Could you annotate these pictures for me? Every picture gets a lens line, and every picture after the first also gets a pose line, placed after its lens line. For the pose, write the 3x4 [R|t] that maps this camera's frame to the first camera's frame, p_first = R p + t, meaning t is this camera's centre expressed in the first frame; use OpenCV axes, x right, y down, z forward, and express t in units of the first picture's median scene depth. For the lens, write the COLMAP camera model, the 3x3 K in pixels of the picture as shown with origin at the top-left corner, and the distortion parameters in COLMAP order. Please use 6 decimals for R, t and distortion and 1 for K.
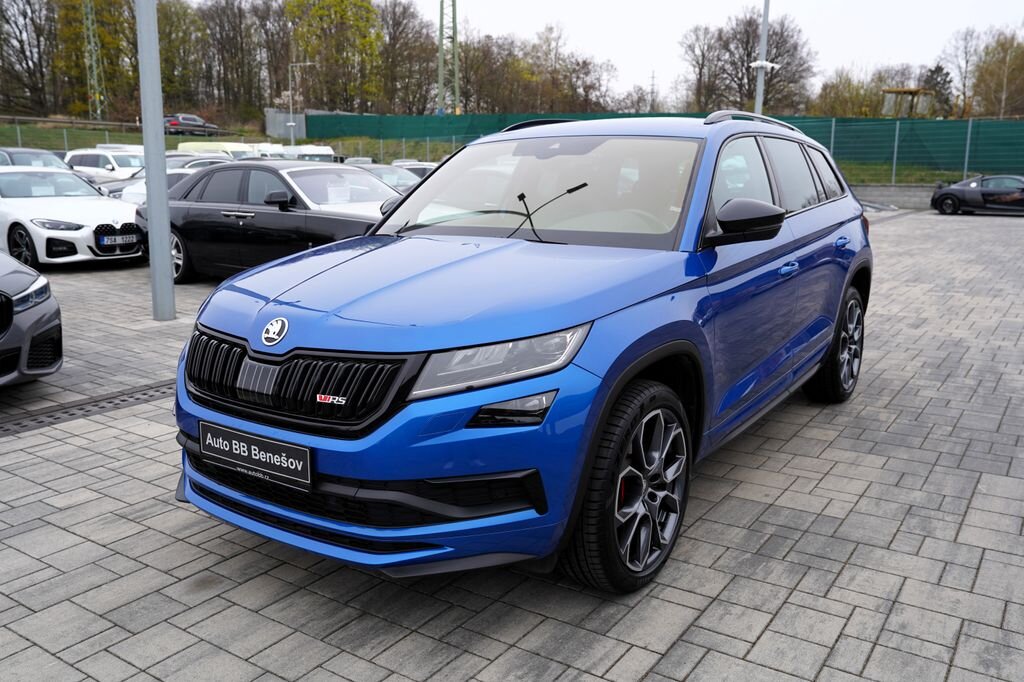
lens RADIAL K [[840.1, 0, 519.0], [0, 840.1, 337.1], [0, 0, 1]] dist [-0.039045, 0.053588]
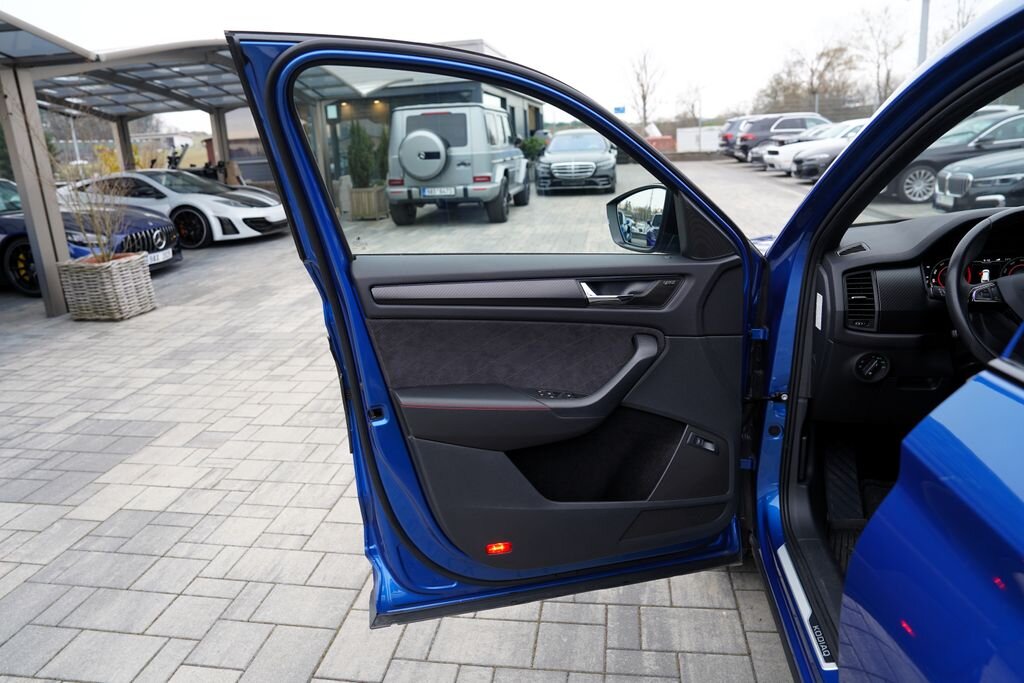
lens RADIAL K [[701.7, 0, 505.9], [0, 701.7, 333.8], [0, 0, 1]] dist [-0.091769, 0.060139]
pose [[-0.900103, 0.167911, -0.402020, 0.631151], [-0.027343, 0.899157, 0.436771, -0.283678], [0.434818, 0.404131, -0.804743, 1.381087]]
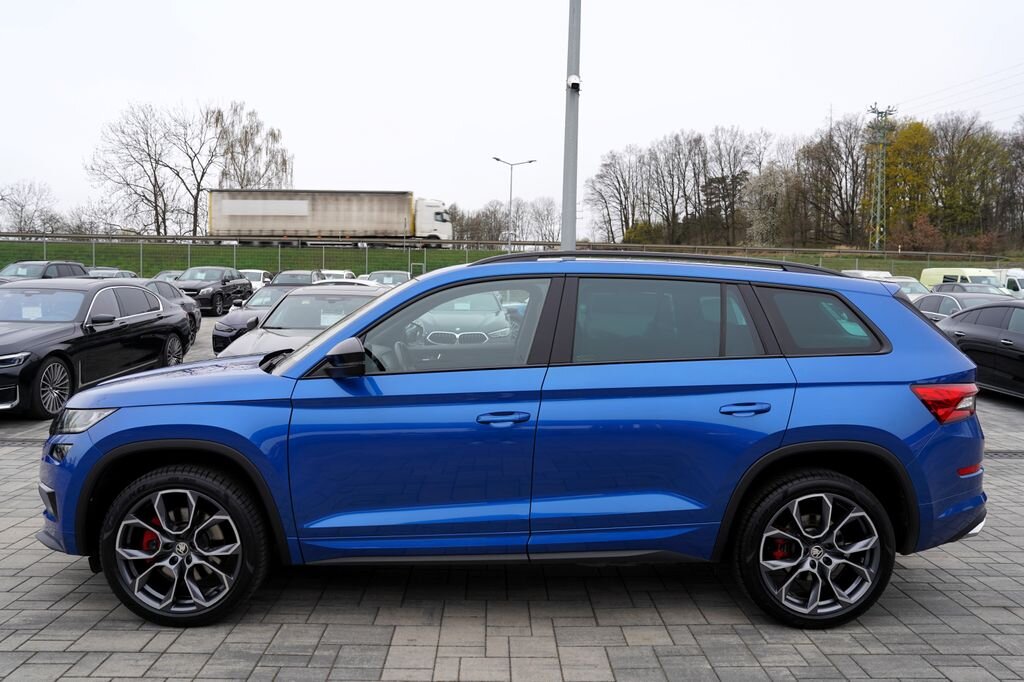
lens RADIAL K [[773.1, 0, 517.3], [0, 773.1, 334.4], [0, 0, 1]] dist [-0.067091, 0.056947]
pose [[0.588211, 0.065113, -0.806082, 1.245046], [-0.178248, 0.982679, -0.050693, -0.159518], [0.788819, 0.173500, 0.589629, 0.600083]]
